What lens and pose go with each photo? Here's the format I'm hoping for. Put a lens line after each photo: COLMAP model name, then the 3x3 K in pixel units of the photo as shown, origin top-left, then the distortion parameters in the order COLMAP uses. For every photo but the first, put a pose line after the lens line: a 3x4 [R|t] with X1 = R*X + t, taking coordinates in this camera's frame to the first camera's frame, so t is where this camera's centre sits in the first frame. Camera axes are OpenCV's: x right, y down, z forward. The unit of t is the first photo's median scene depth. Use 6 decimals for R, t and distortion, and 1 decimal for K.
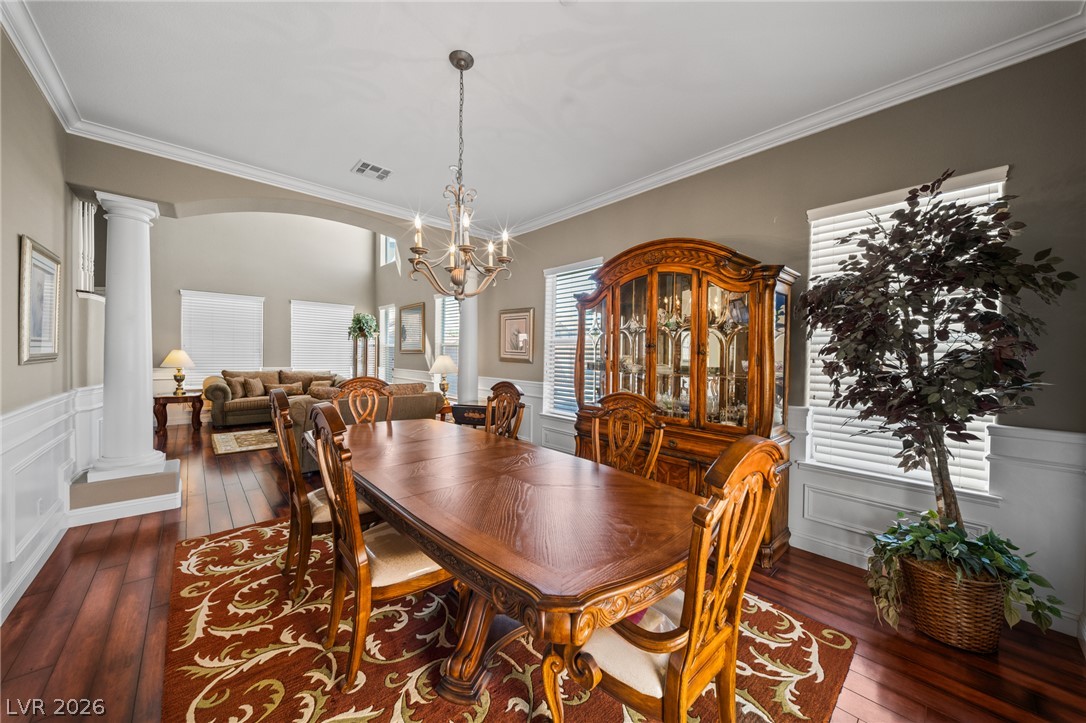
lens RADIAL K [[384.0, 0, 541.0], [0, 384.0, 361.0], [0, 0, 1]] dist [0.000446, -0.003546]
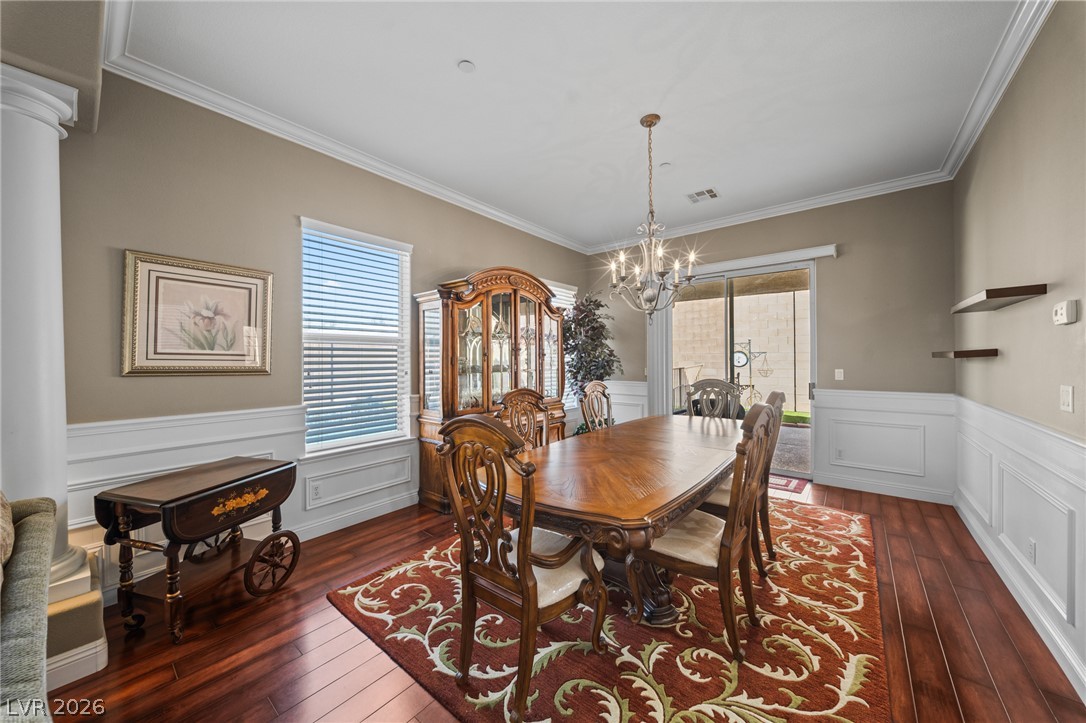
lens RADIAL K [[384.0, 0, 541.0], [0, 384.0, 361.0], [0, 0, 1]] dist [0.000446, -0.003546]
pose [[-0.144733, -0.023090, 0.989201, -1.581570], [0.013120, 0.999595, 0.025253, -0.053355], [-0.989384, 0.016633, -0.144371, 1.754959]]
